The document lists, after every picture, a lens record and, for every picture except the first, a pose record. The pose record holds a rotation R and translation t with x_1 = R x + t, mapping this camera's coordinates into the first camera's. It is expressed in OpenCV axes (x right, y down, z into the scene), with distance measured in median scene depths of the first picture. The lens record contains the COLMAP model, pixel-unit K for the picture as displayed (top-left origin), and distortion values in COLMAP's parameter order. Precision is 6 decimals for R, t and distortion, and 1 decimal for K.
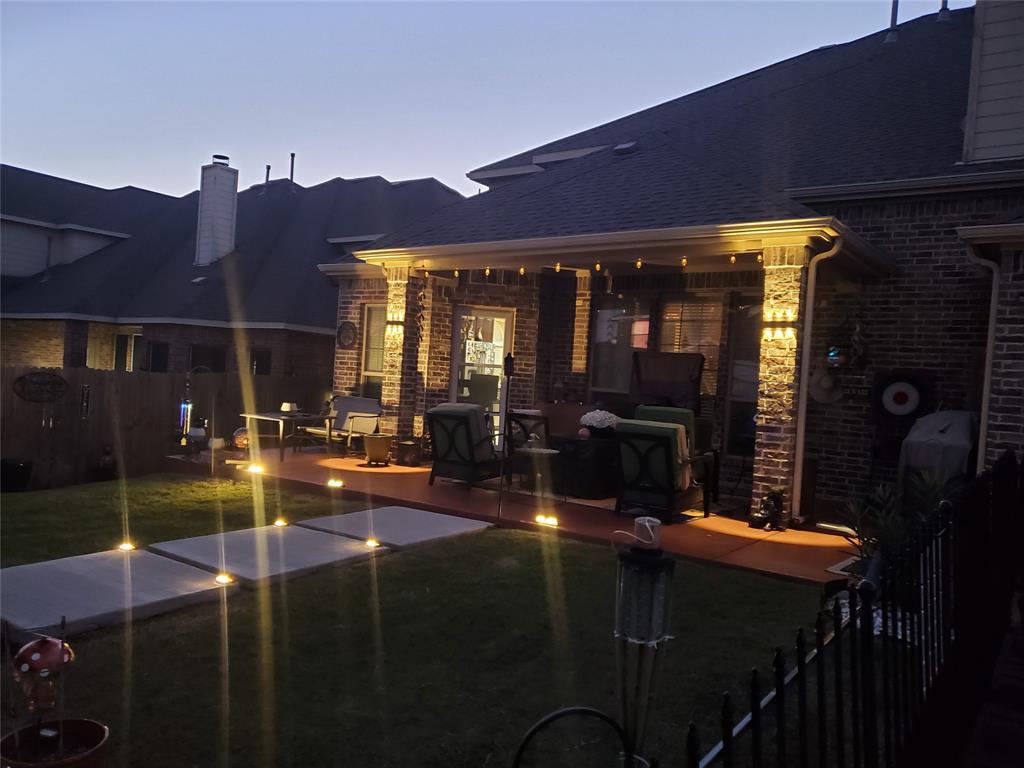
lens RADIAL K [[786.0, 0, 491.4], [0, 786.0, 385.1], [0, 0, 1]] dist [0.120516, -0.165876]
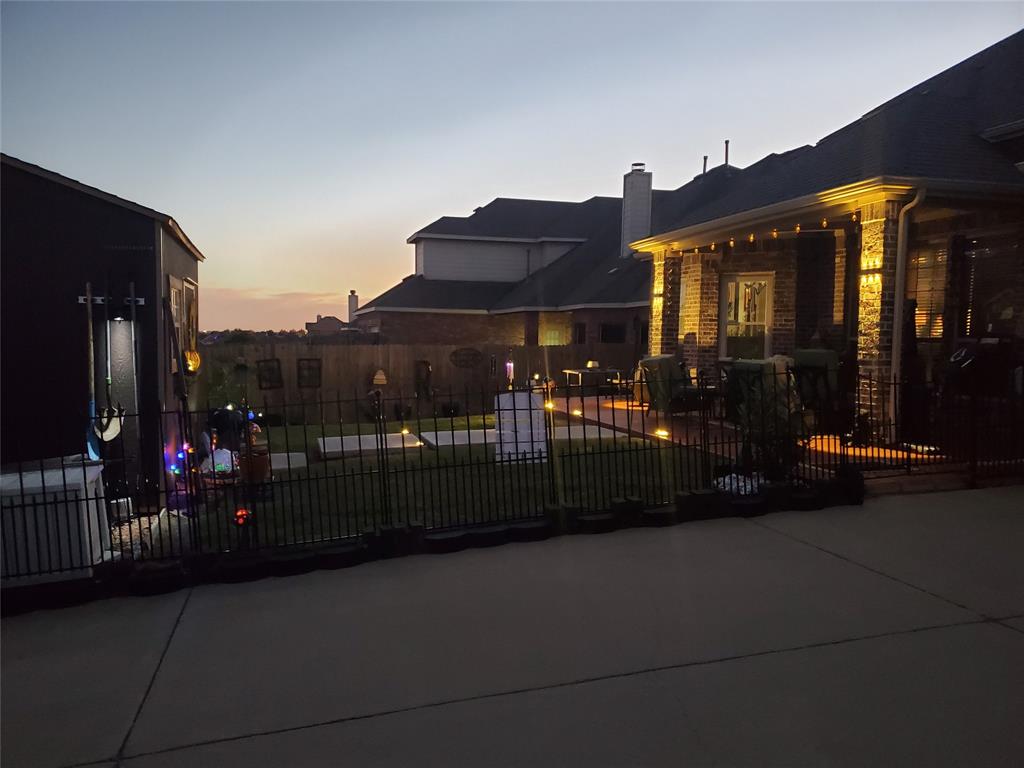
lens RADIAL K [[774.7, 0, 510.3], [0, 774.7, 406.8], [0, 0, 1]] dist [0.040955, -0.093403]
pose [[0.800988, -0.003578, -0.598670, 0.438121], [0.040962, 0.997966, 0.048841, 0.030452], [0.597277, -0.063643, 0.799506, -0.161441]]
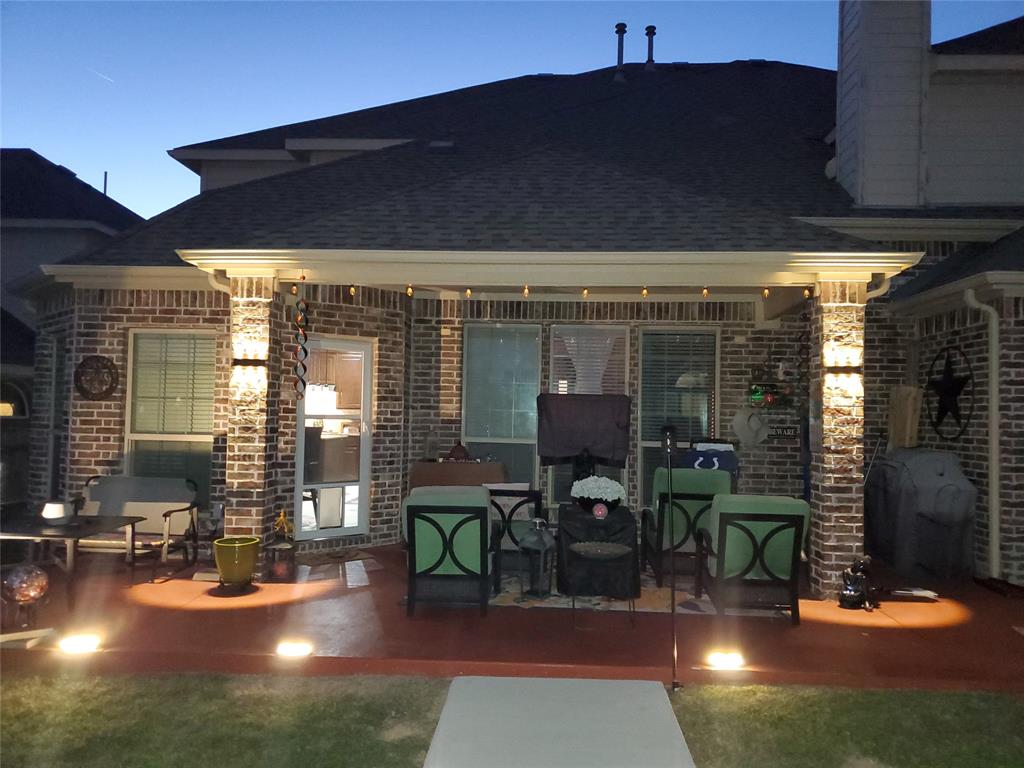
lens RADIAL K [[792.1, 0, 512.0], [0, 792.1, 384.0], [0, 0, 1]] dist [0.028002, -0.005576]
pose [[0.831762, -0.026907, 0.554480, -0.305177], [0.037617, 0.999261, -0.007939, -0.047614], [-0.553856, 0.027462, 0.832159, 0.334607]]
